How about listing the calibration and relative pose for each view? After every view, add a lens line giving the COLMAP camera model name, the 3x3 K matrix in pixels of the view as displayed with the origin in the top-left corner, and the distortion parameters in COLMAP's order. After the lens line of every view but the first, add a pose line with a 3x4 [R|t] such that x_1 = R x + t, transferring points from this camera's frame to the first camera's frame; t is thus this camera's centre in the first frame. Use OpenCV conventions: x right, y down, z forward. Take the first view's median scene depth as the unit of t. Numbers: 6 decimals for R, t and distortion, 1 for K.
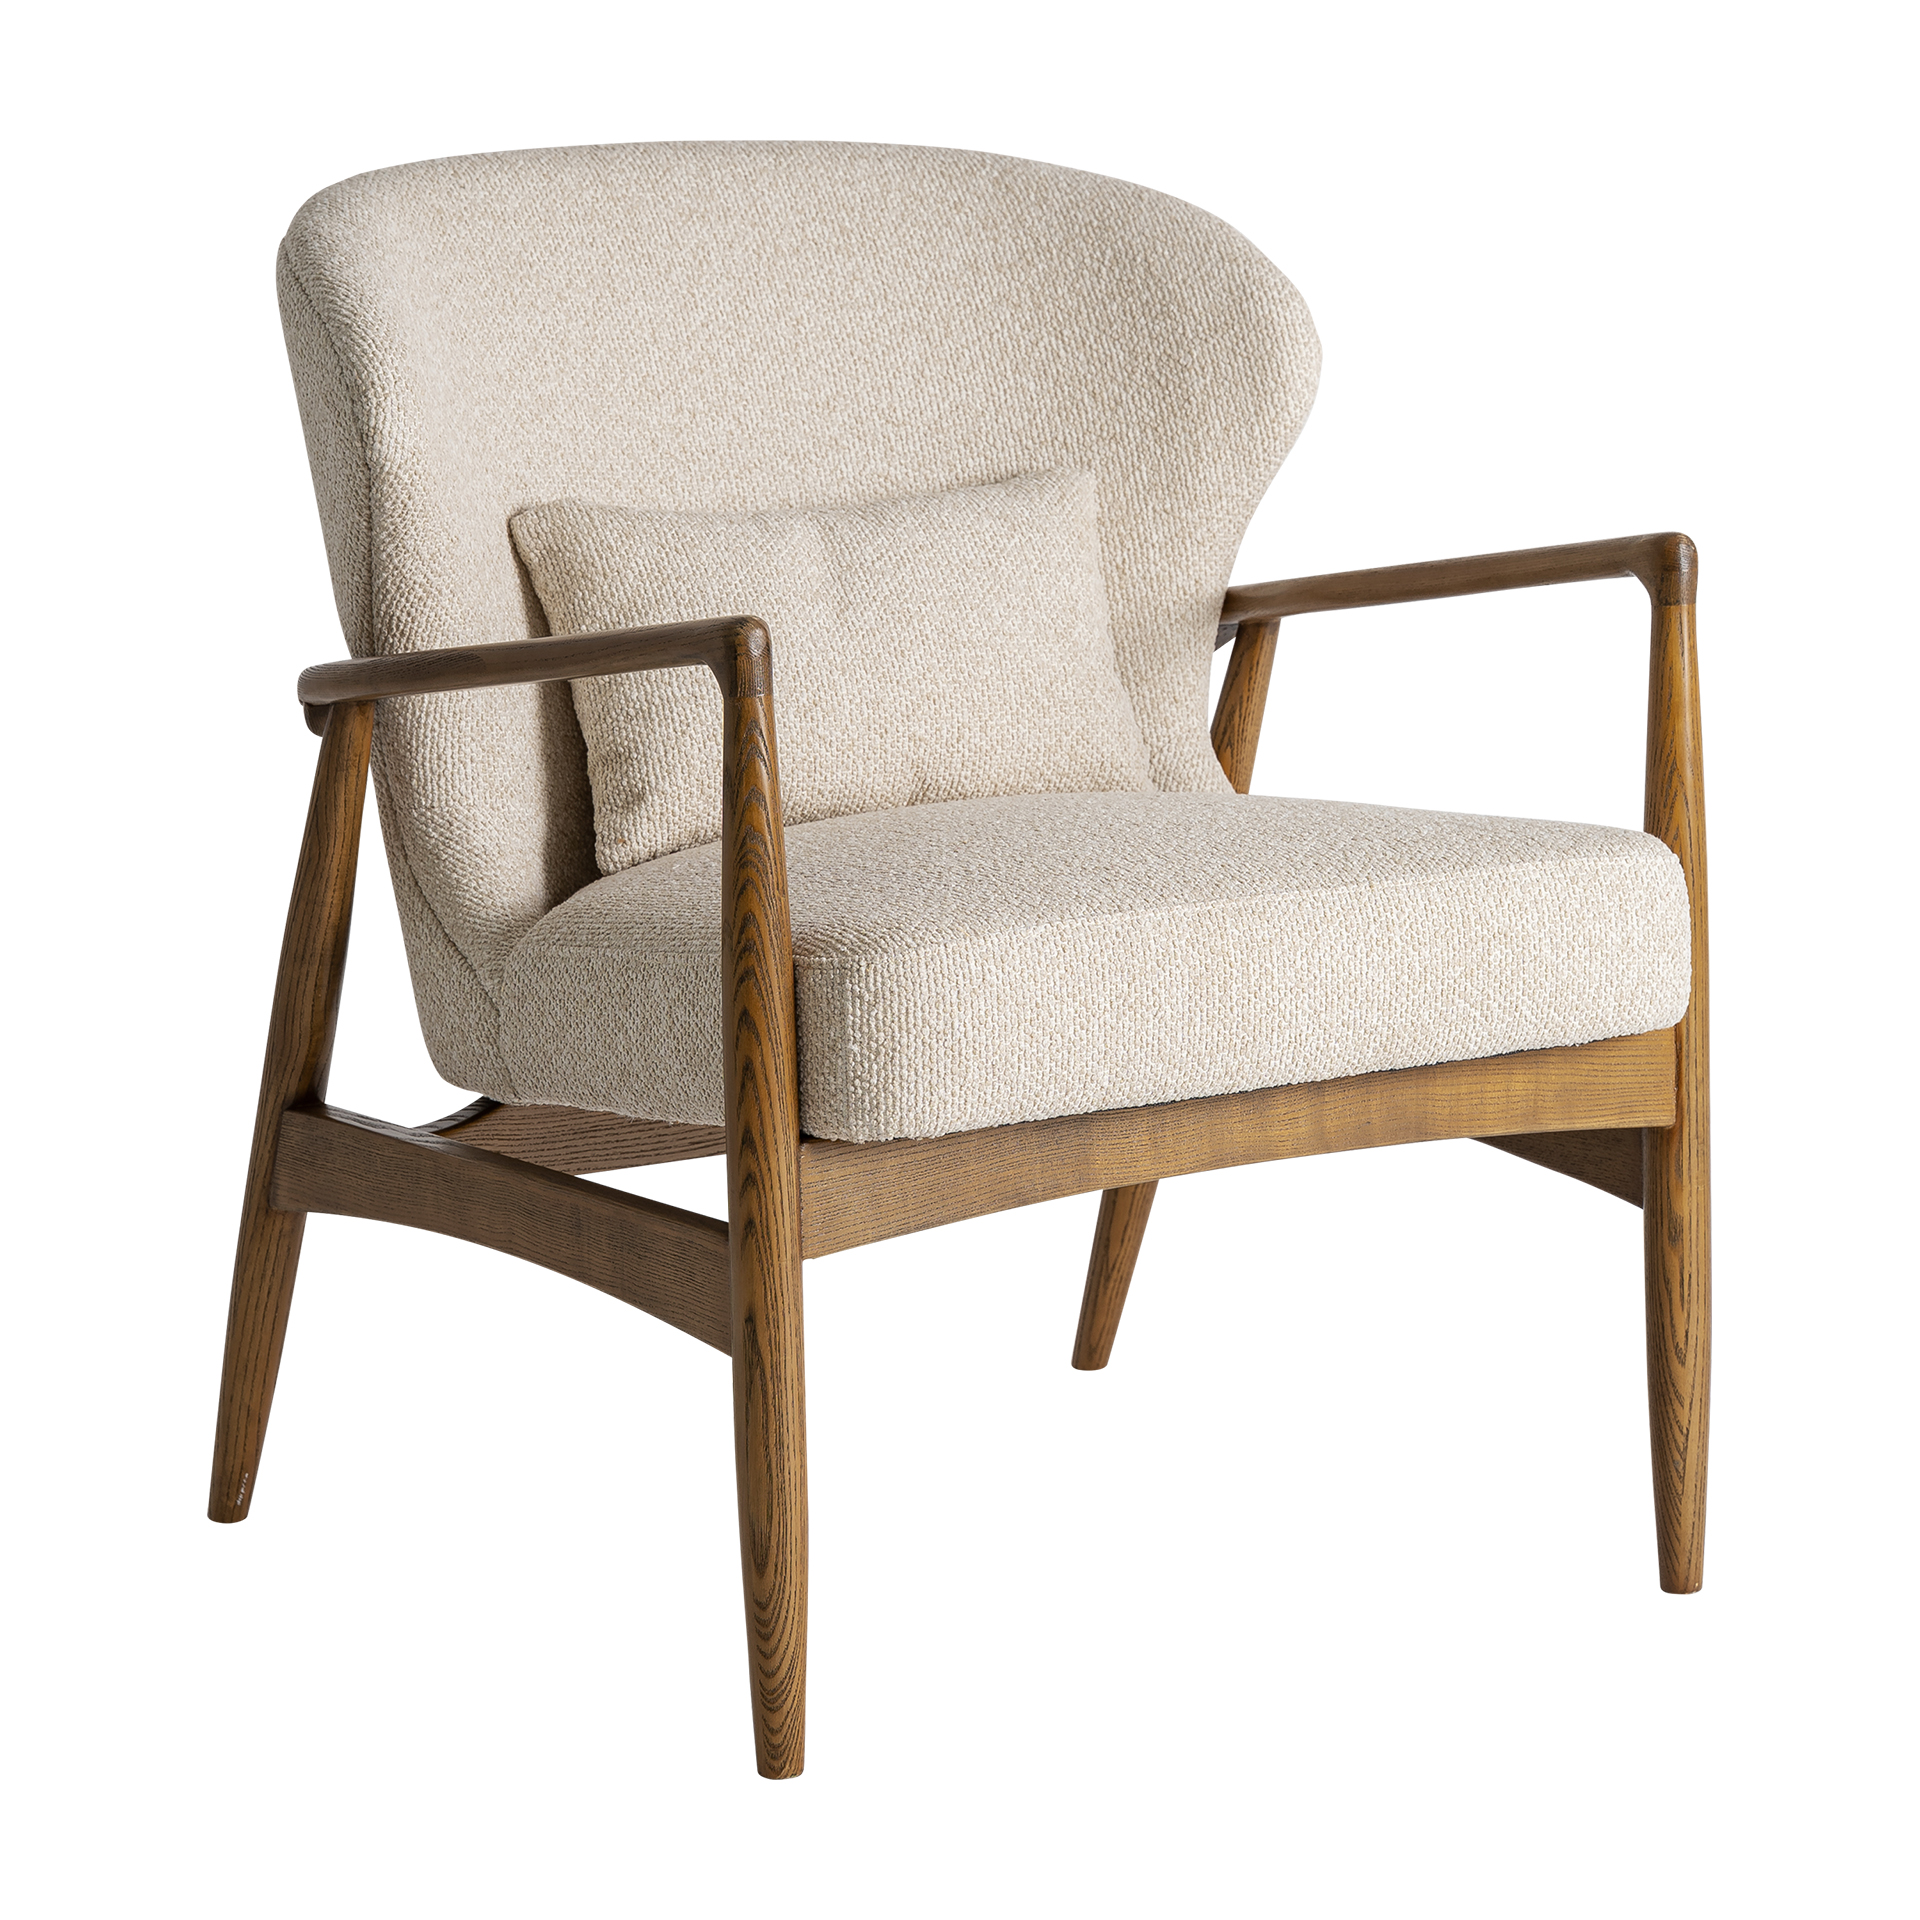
lens RADIAL K [[6655.2, 0, 960.0], [0, 6655.2, 960.0], [0, 0, 1]] dist [0.176426, 0.507623]
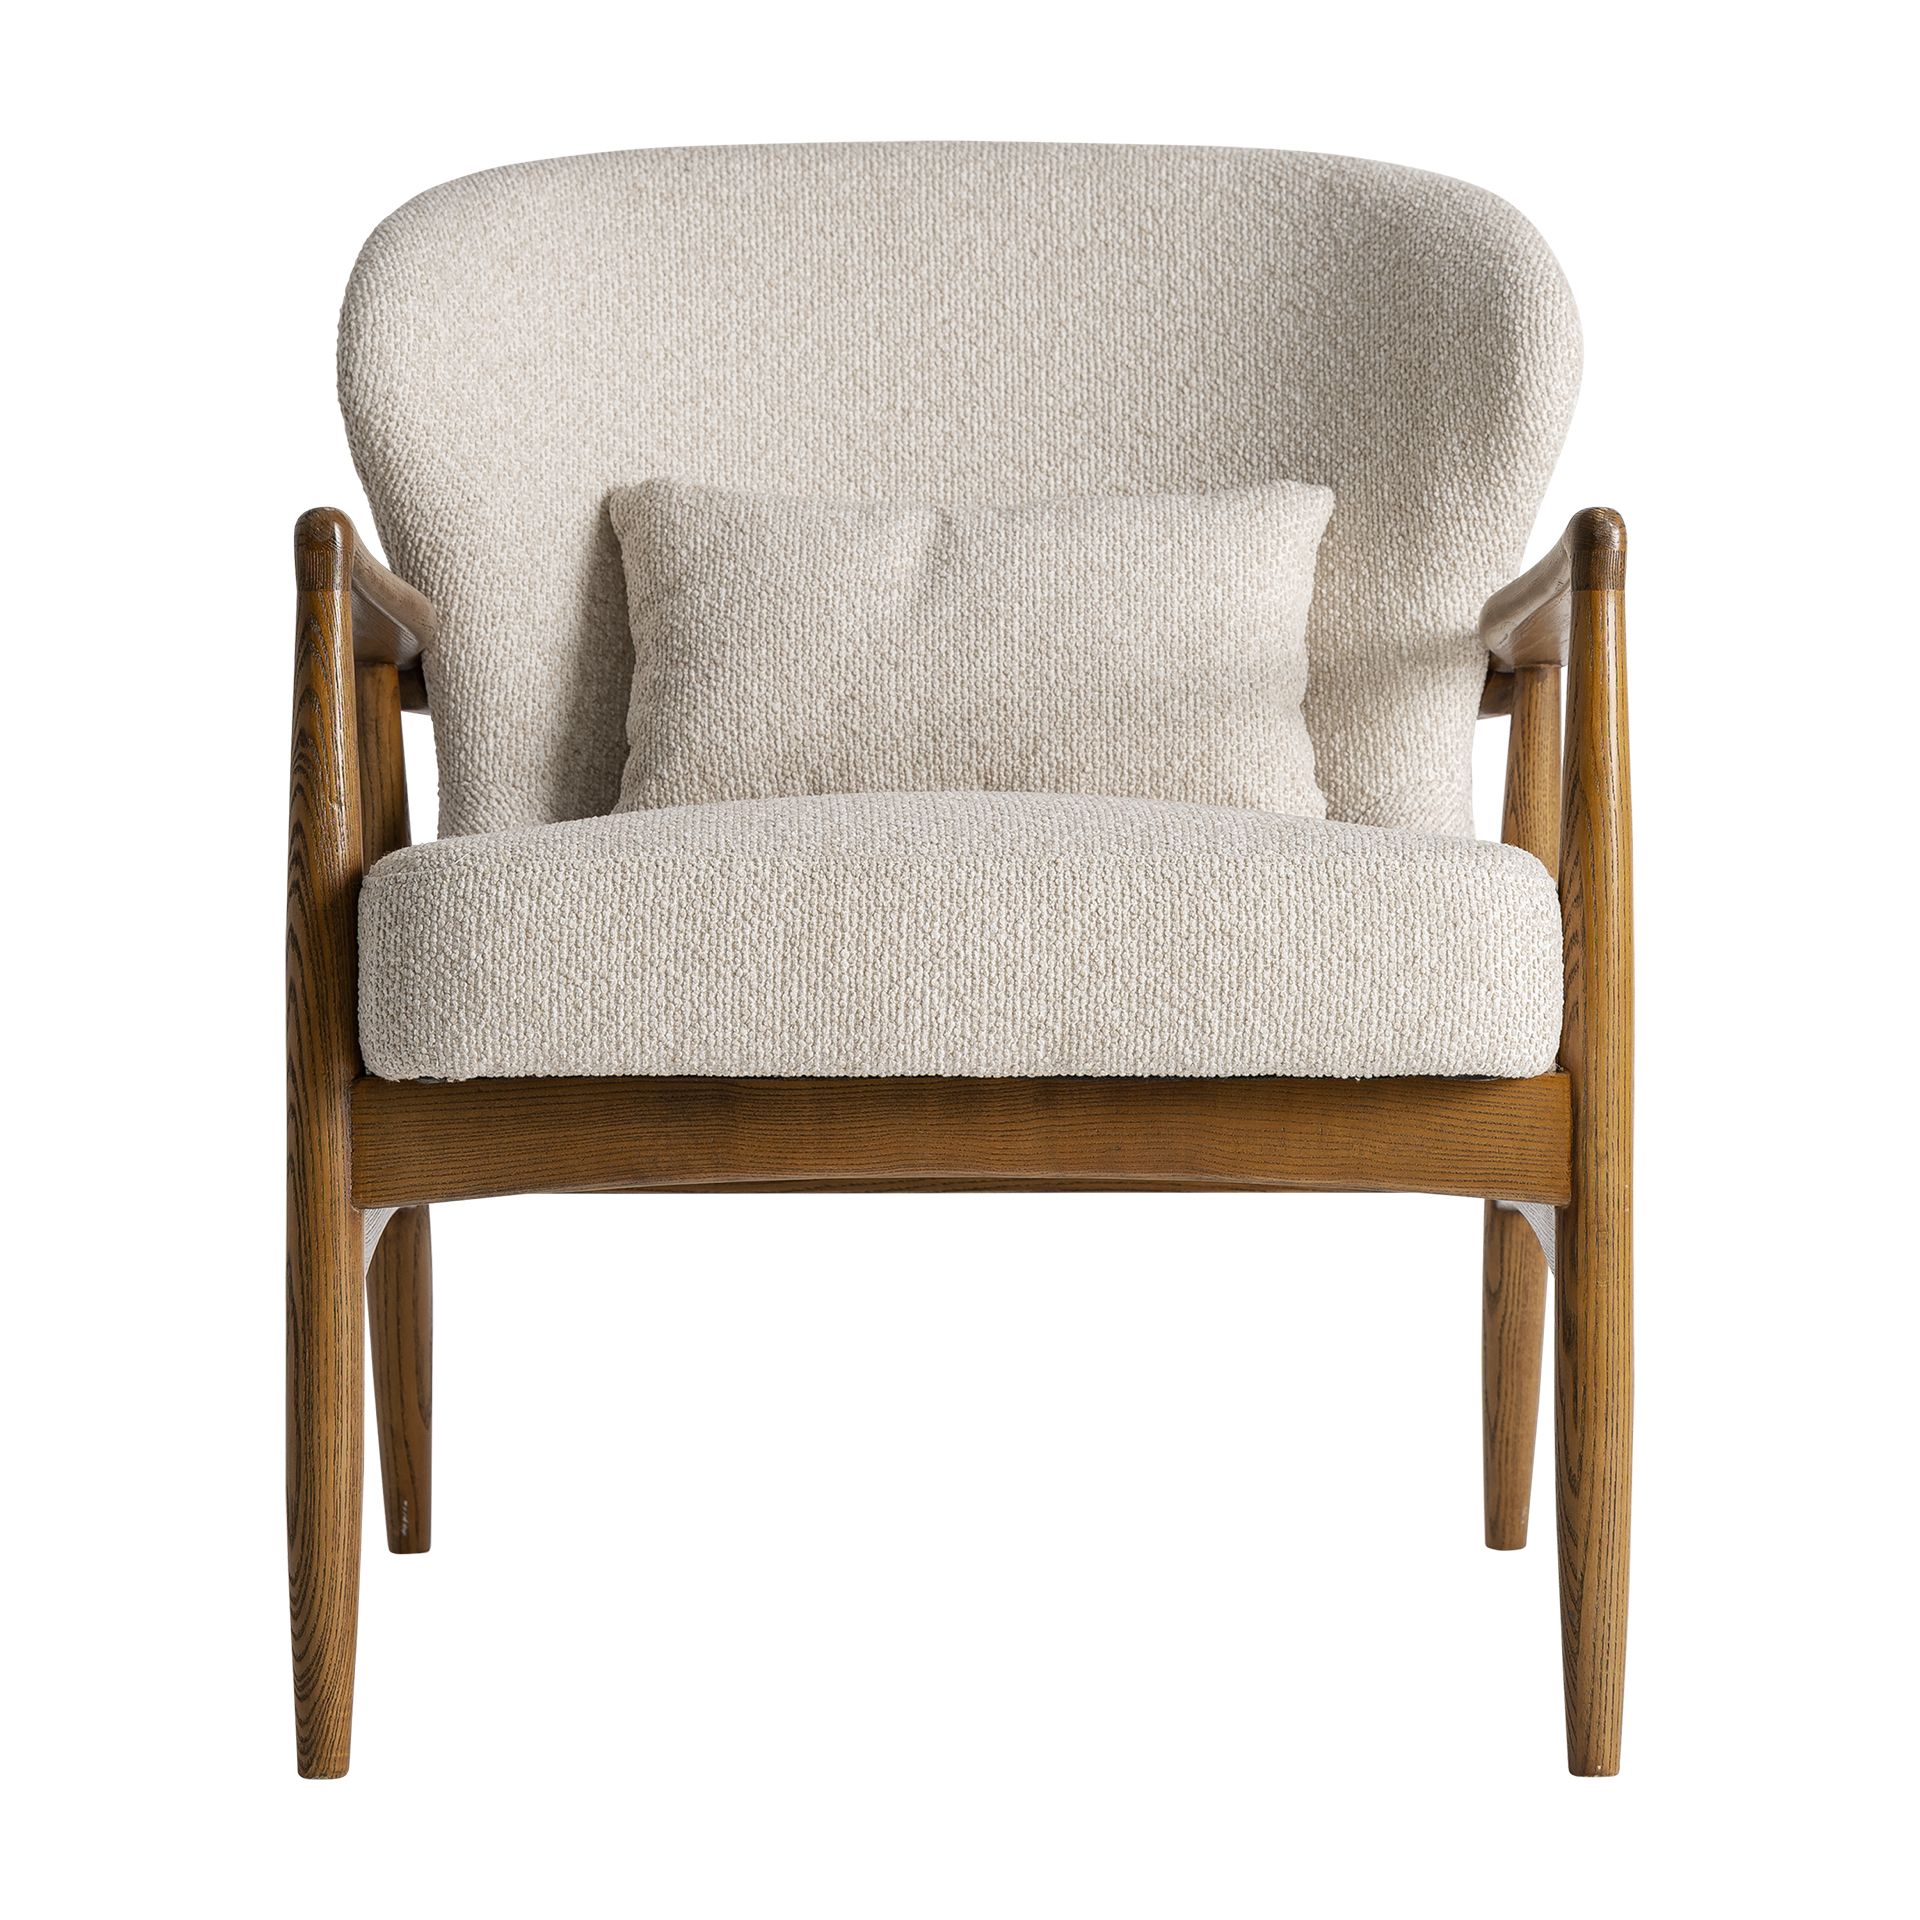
lens RADIAL K [[6607.2, 0, 960.0], [0, 6607.2, 960.0], [0, 0, 1]] dist [0.047596, 1.721025]
pose [[0.821196, 0.048329, -0.568595, 0.565012], [-0.106582, 0.991863, -0.069625, 0.065858], [0.560604, 0.117778, 0.819666, 0.289565]]
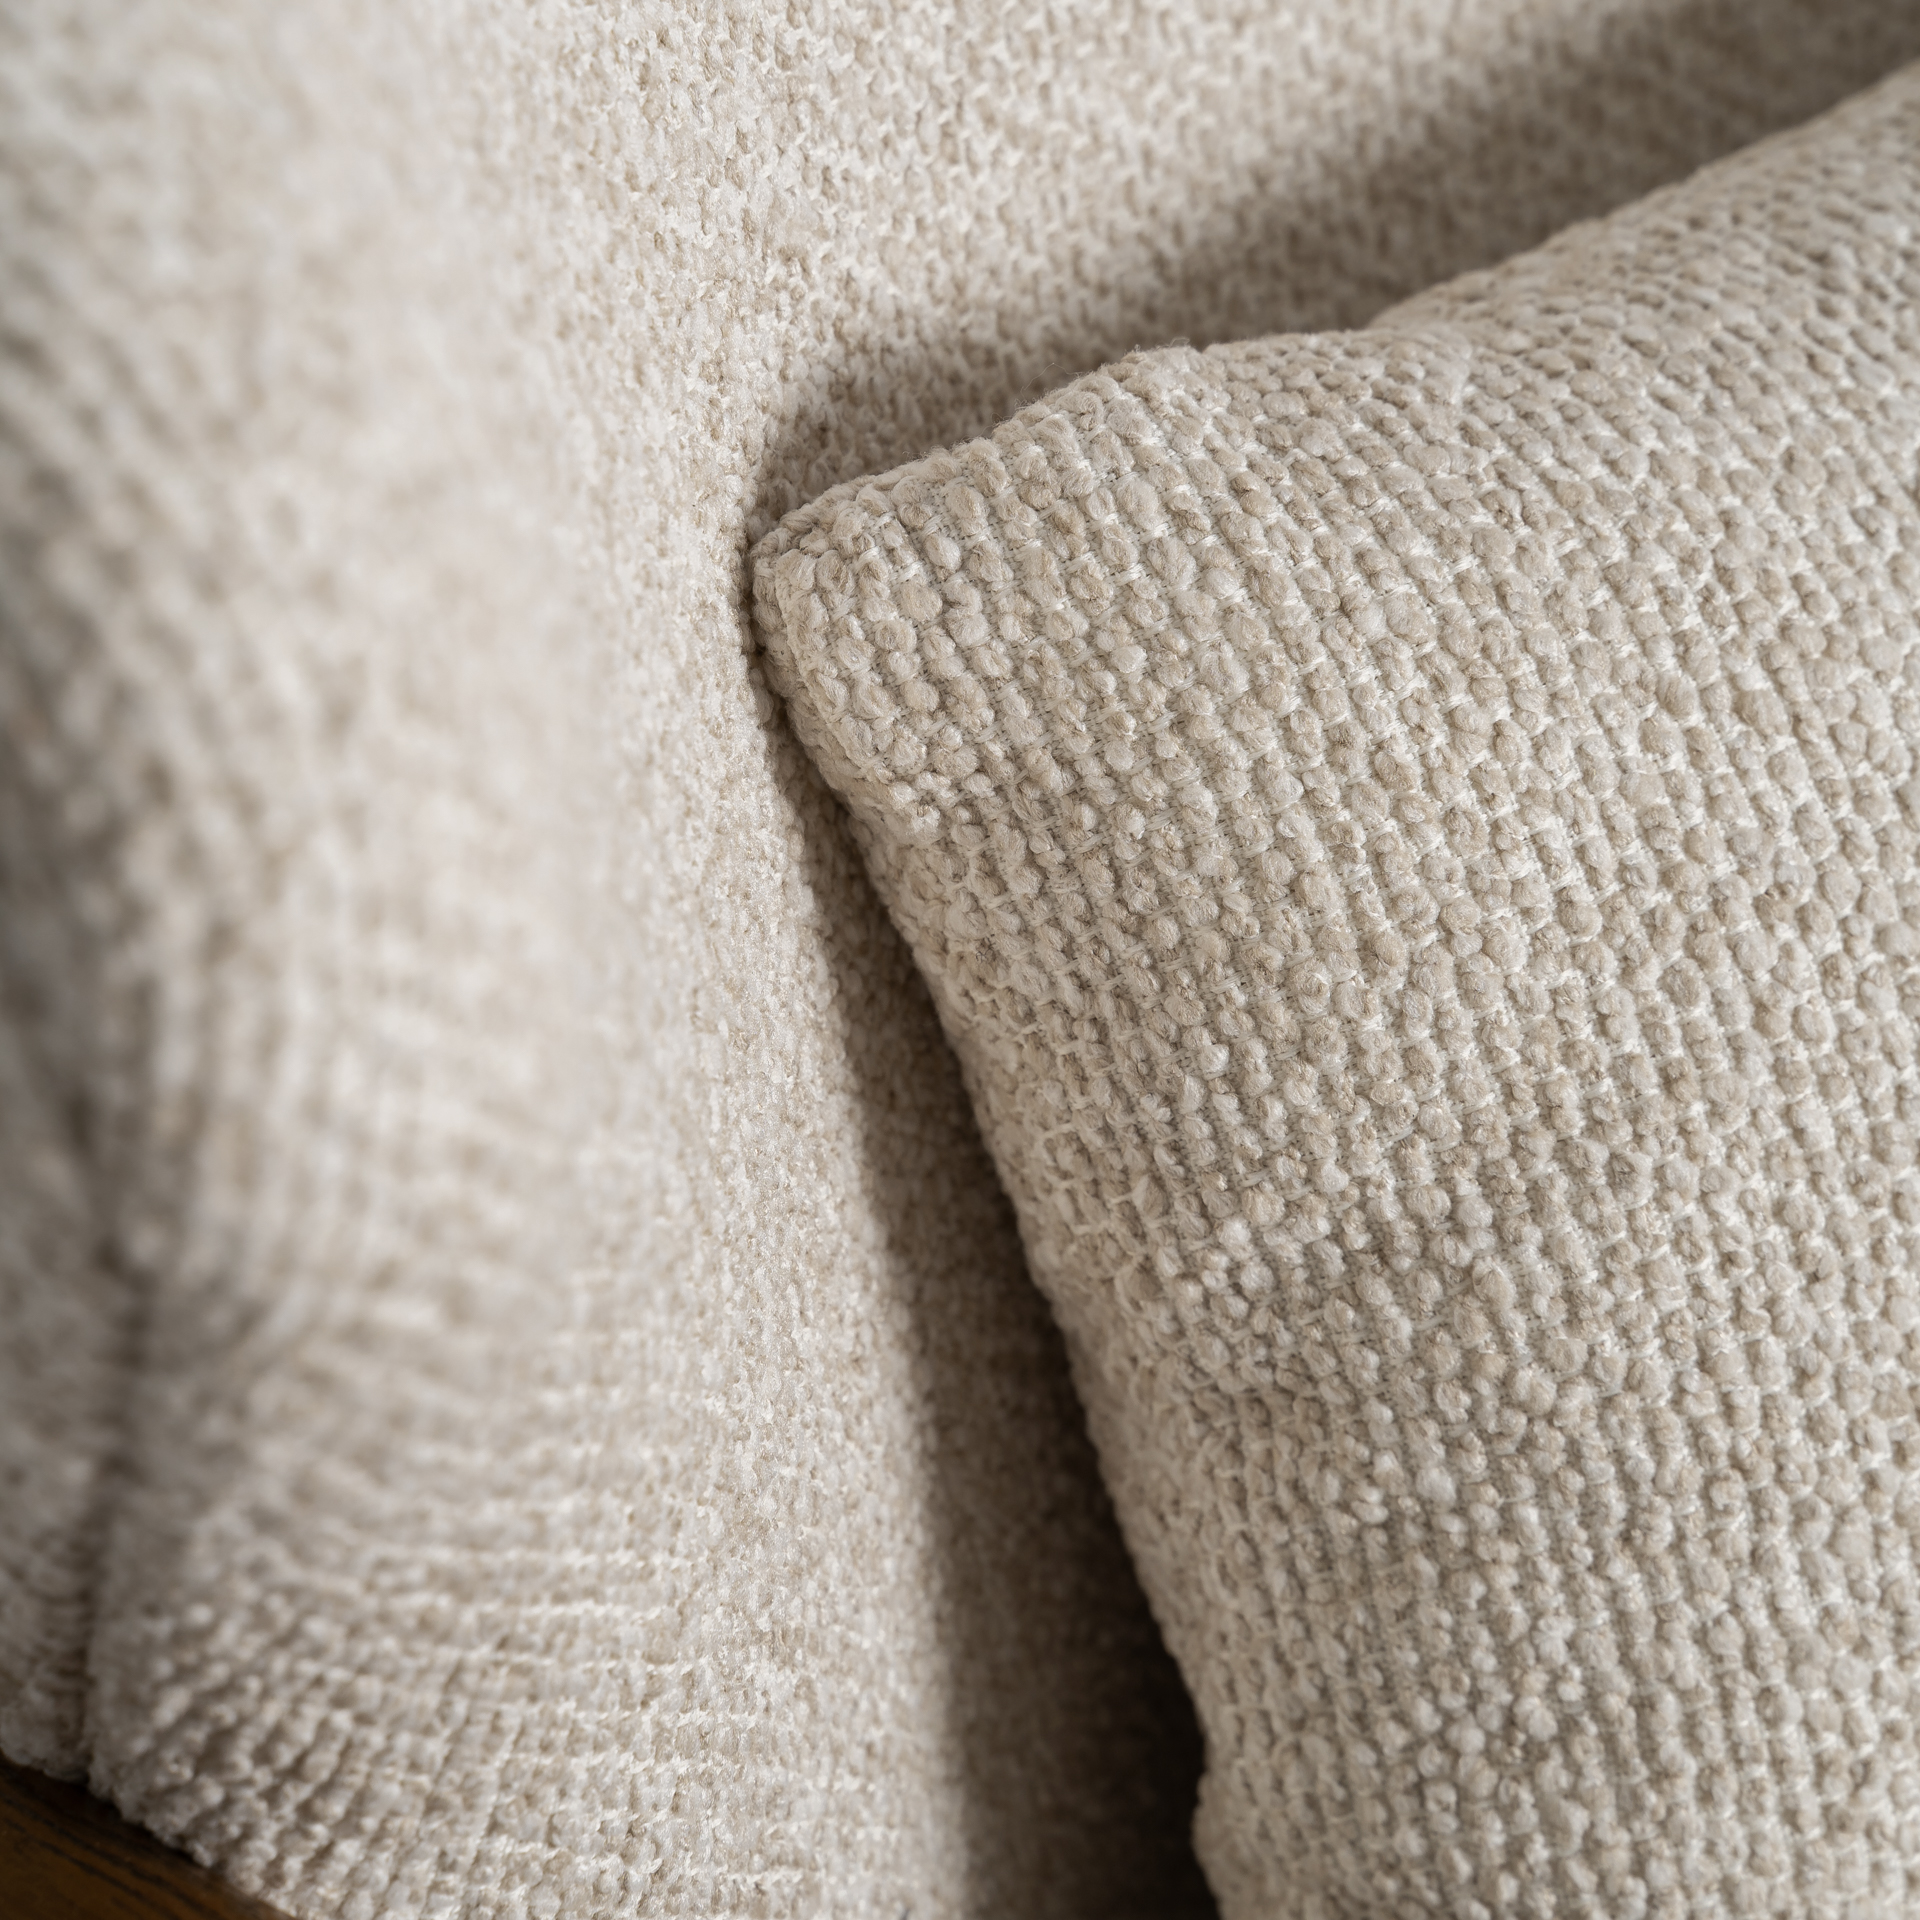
lens RADIAL K [[6655.2, 0, 960.0], [0, 6655.2, 960.0], [0, 0, 1]] dist [0.176426, 0.507623]
pose [[0.984272, -0.078203, 0.158407, -0.098558], [-0.007874, 0.876368, 0.481578, -0.151411], [-0.176484, -0.475251, 0.861969, 0.939329]]
